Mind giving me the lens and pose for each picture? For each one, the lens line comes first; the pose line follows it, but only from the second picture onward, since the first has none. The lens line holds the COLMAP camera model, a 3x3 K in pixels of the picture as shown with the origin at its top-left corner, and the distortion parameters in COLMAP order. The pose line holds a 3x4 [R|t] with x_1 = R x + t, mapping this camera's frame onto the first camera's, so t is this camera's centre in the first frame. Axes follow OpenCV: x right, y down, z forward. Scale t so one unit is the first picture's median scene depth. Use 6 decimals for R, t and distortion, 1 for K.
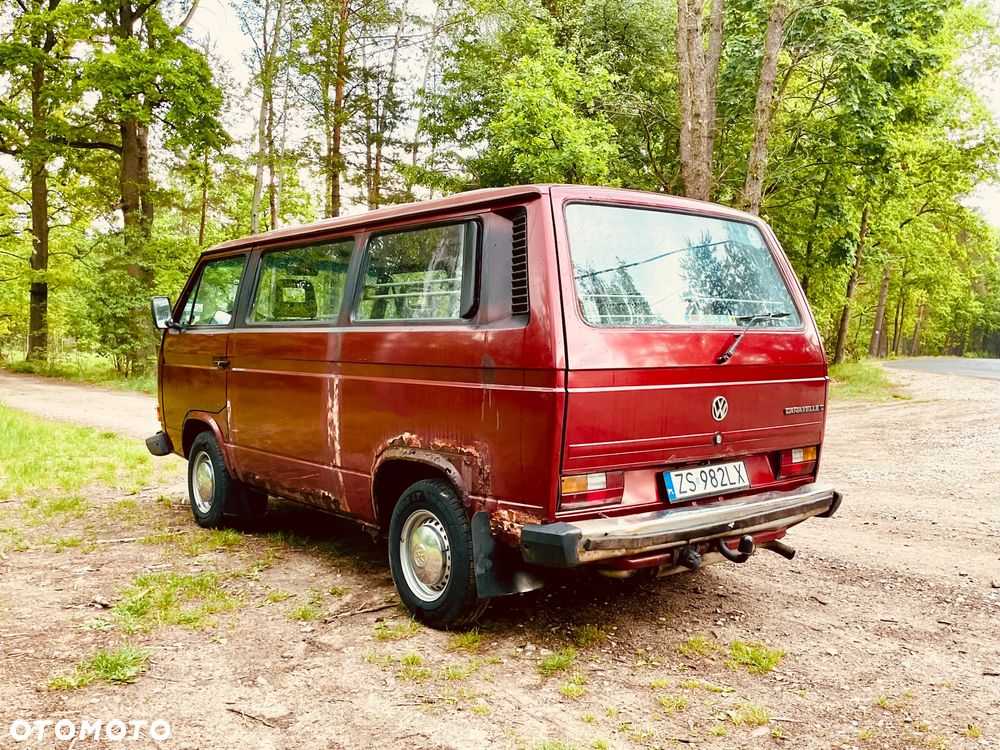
lens RADIAL K [[946.7, 0, 501.5], [0, 946.7, 413.1], [0, 0, 1]] dist [0.053077, 0.003003]
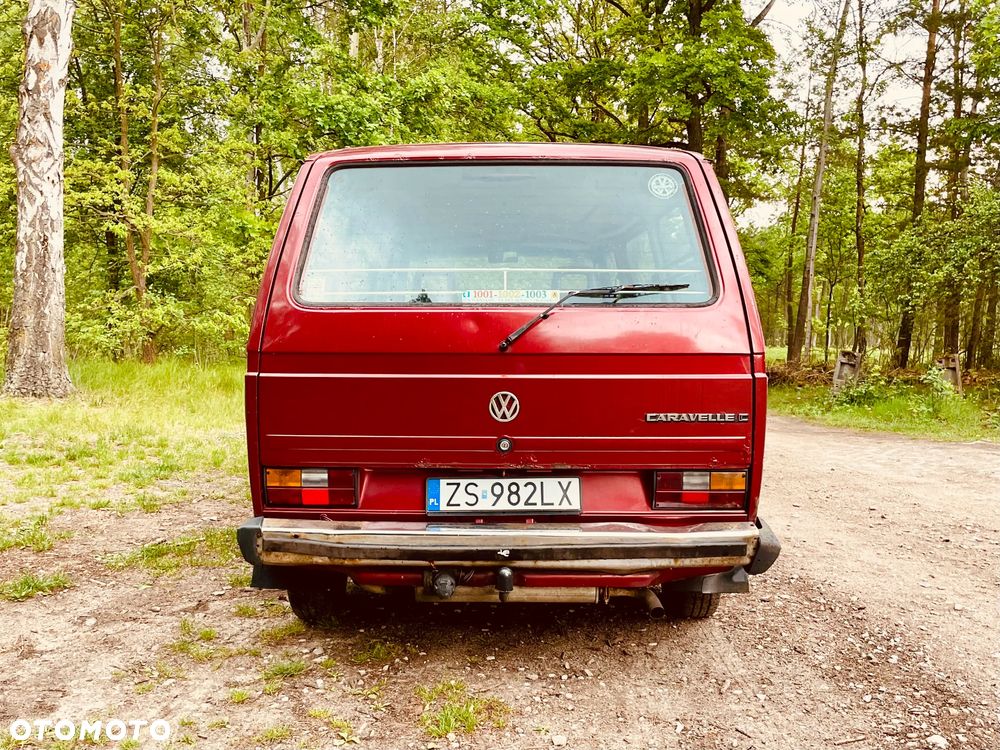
lens RADIAL K [[964.1, 0, 455.4], [0, 964.1, 400.4], [0, 0, 1]] dist [0.036619, -0.014056]
pose [[0.758623, 0.048661, -0.649710, 0.728707], [-0.052149, 0.998543, 0.013897, -0.019632], [0.649439, 0.023339, 0.760055, 0.353723]]
